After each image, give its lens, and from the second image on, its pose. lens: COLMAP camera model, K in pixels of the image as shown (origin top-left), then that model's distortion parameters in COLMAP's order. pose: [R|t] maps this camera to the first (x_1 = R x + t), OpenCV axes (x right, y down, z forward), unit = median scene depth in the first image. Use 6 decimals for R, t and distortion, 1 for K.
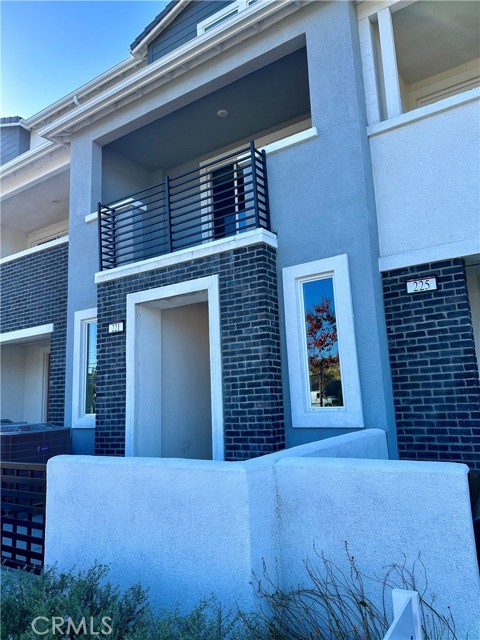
lens RADIAL K [[447.3, 0, 240.4], [0, 447.3, 318.6], [0, 0, 1]] dist [0.056149, -0.054938]
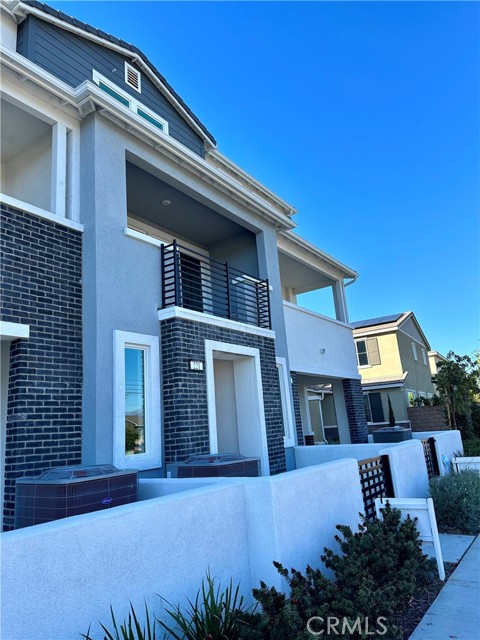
lens RADIAL K [[447.3, 0, 244.3], [0, 447.3, 318.2], [0, 0, 1]] dist [0.056149, -0.054938]
pose [[0.044506, 0.285428, 0.957366, -1.432869], [-0.093085, 0.955331, -0.280494, 0.216839], [-0.994663, -0.076632, 0.069087, 0.881382]]
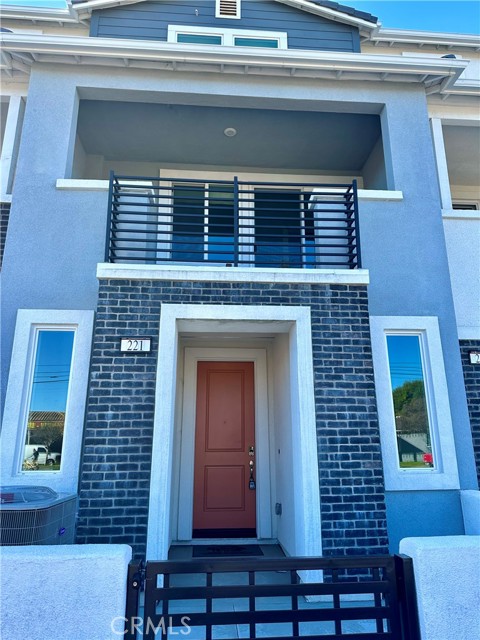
lens RADIAL K [[447.3, 0, 237.8], [0, 447.3, 323.3], [0, 0, 1]] dist [0.056149, -0.054938]
pose [[0.797433, 0.204859, 0.567568, -0.598036], [-0.134561, 0.977292, -0.163686, 0.085707], [-0.588212, 0.054156, 0.806891, 0.358946]]
